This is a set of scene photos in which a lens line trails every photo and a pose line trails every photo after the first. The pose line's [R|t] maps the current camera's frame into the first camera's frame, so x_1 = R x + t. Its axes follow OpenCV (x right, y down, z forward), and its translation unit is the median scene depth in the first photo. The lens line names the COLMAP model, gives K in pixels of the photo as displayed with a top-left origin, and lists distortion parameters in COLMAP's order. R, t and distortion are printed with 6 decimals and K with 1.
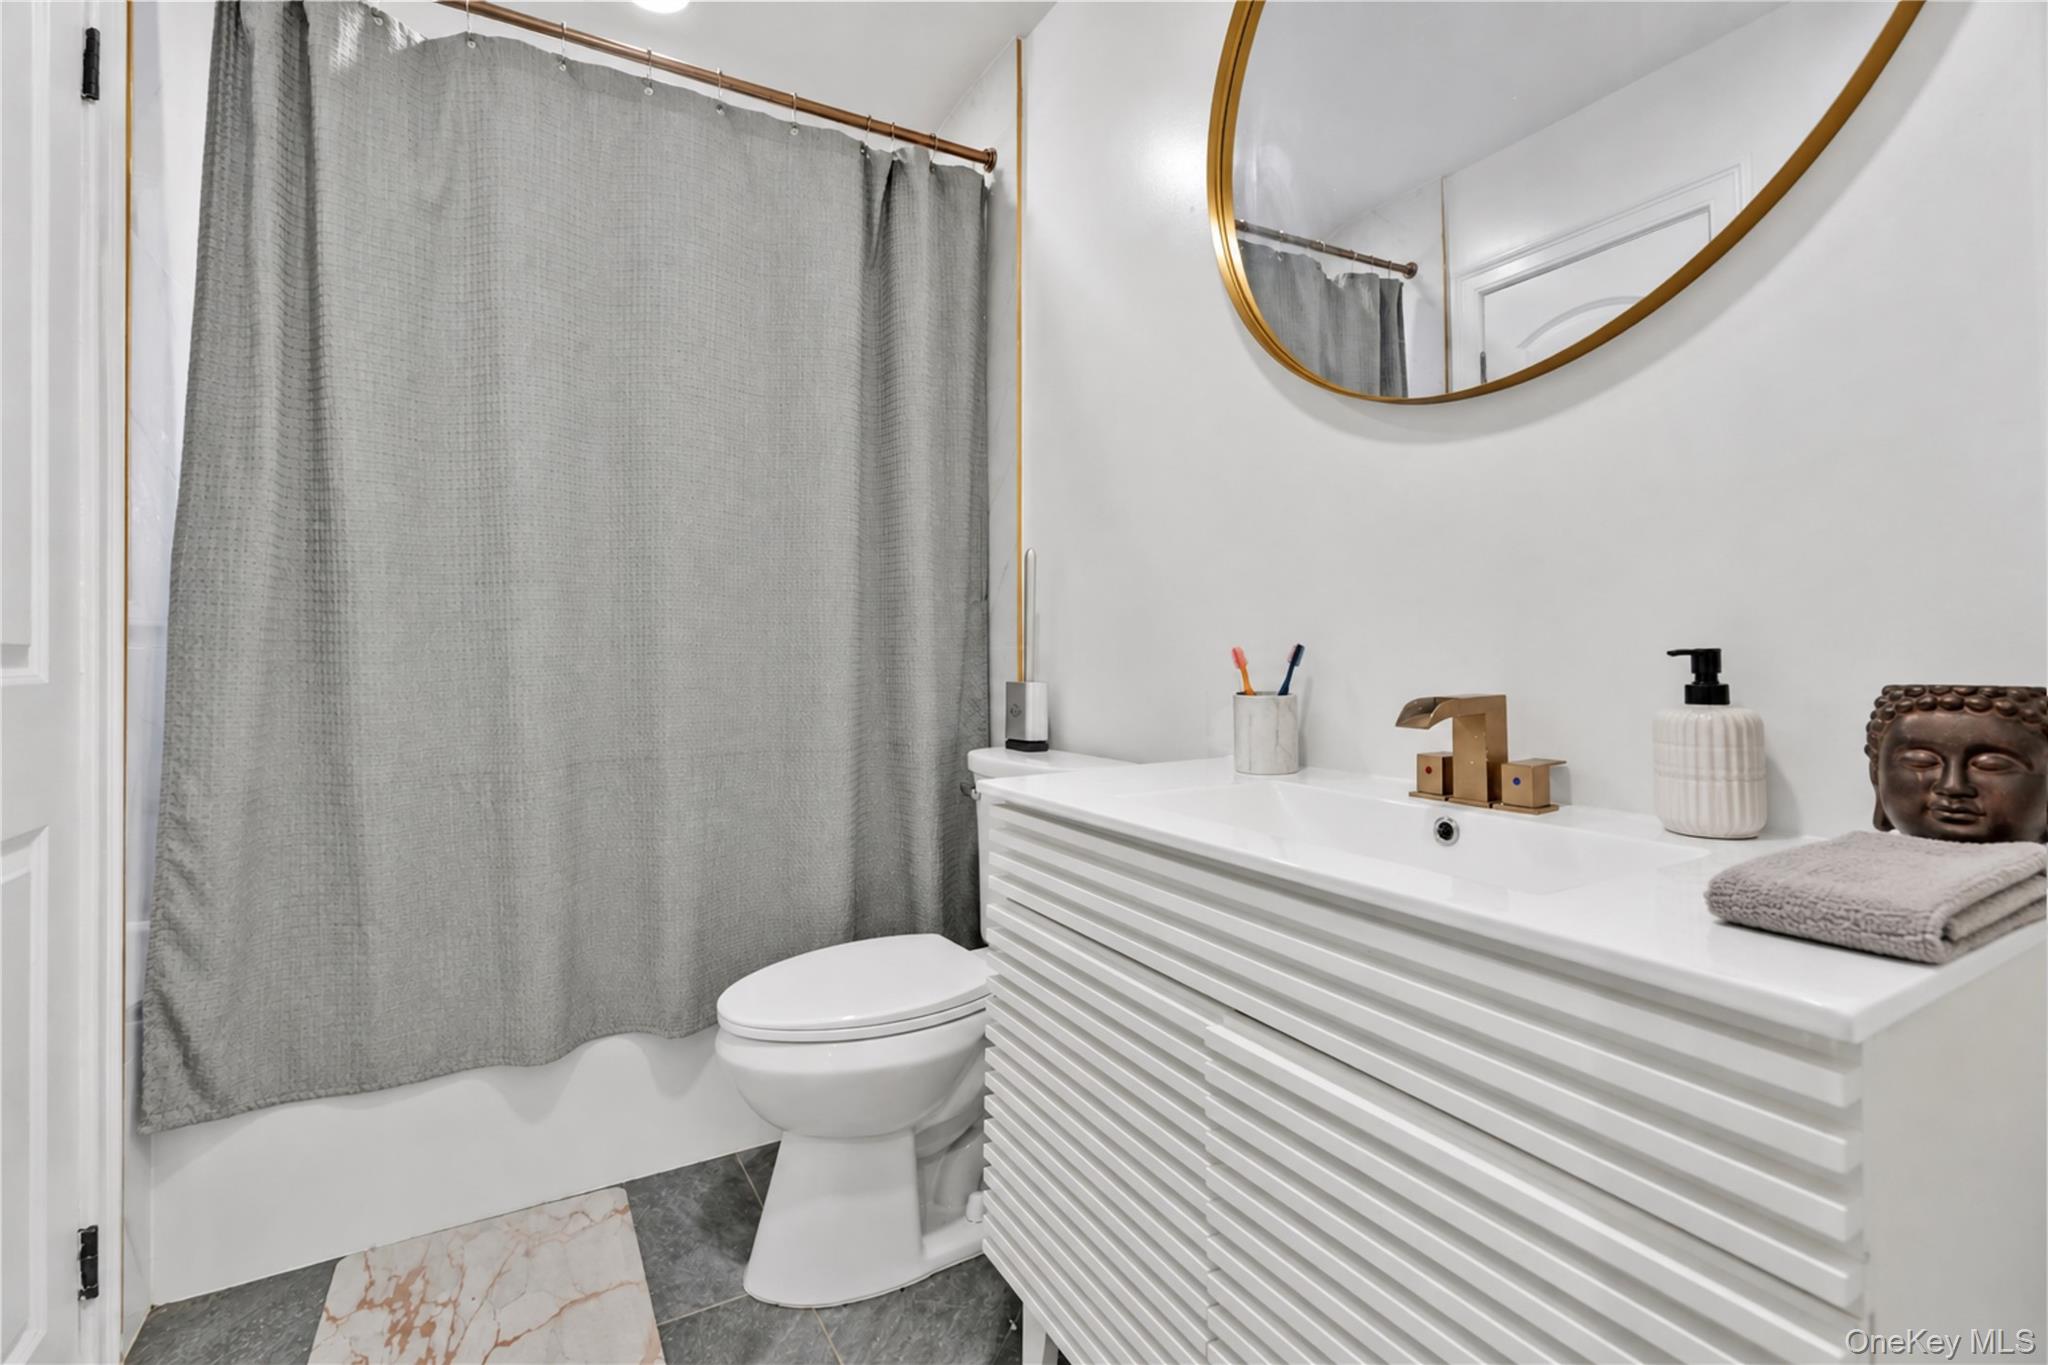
lens RADIAL K [[901.2, 0, 1012.7], [0, 901.2, 686.3], [0, 0, 1]] dist [-0.021089, 0.011343]
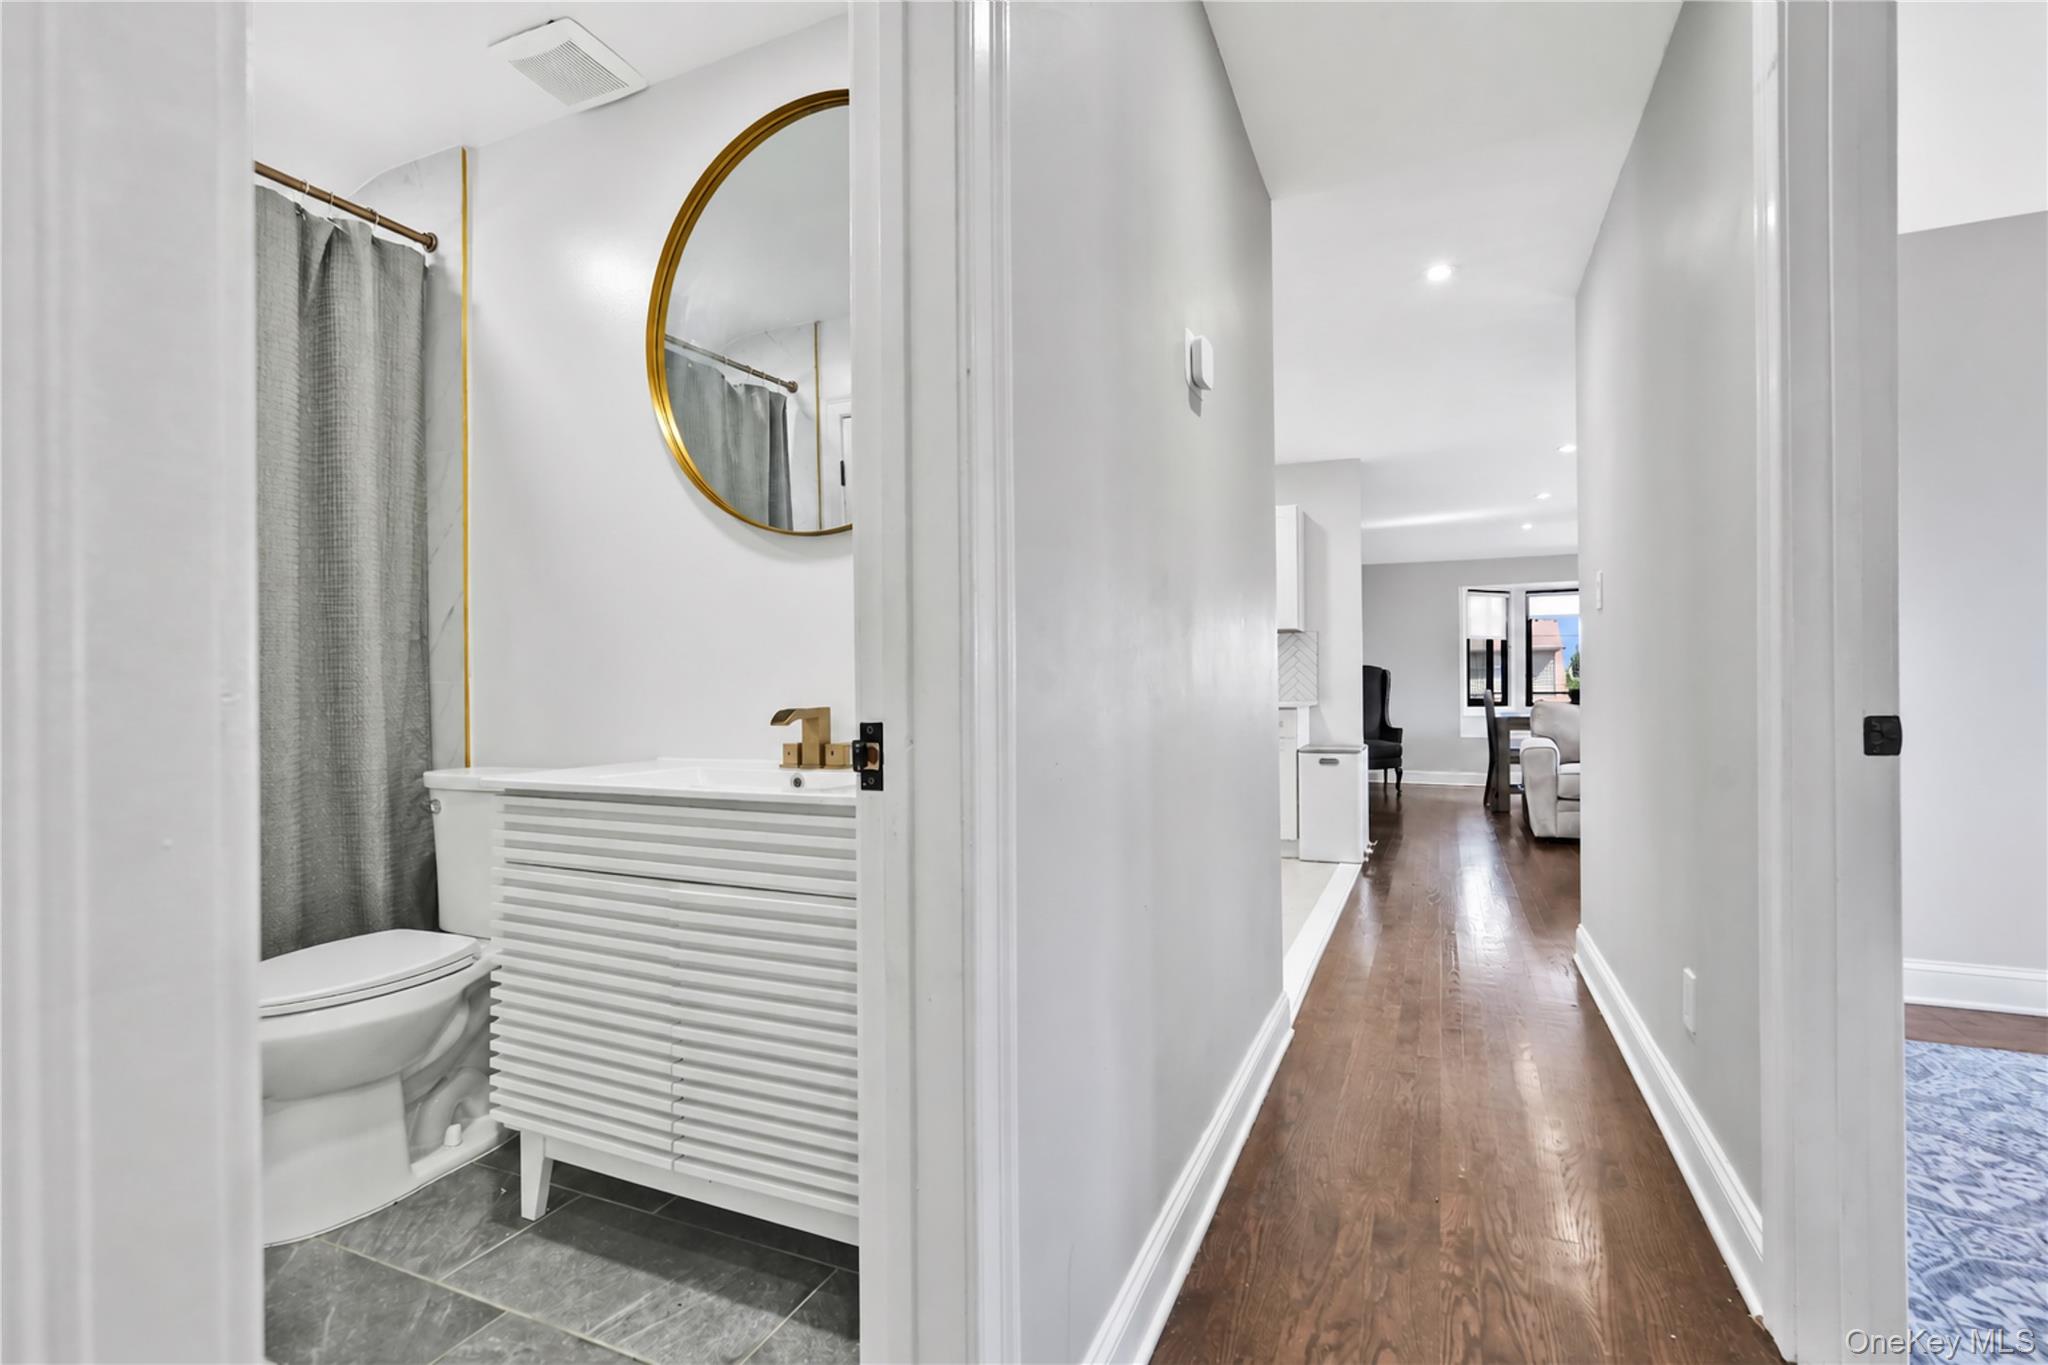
lens RADIAL K [[901.2, 0, 1012.7], [0, 901.2, 686.3], [0, 0, 1]] dist [-0.021089, 0.011343]
pose [[0.801462, 0.001400, 0.598045, -0.118415], [0.019195, 0.999422, -0.028062, 0.012359], [-0.597738, 0.033970, 0.800971, -0.335313]]
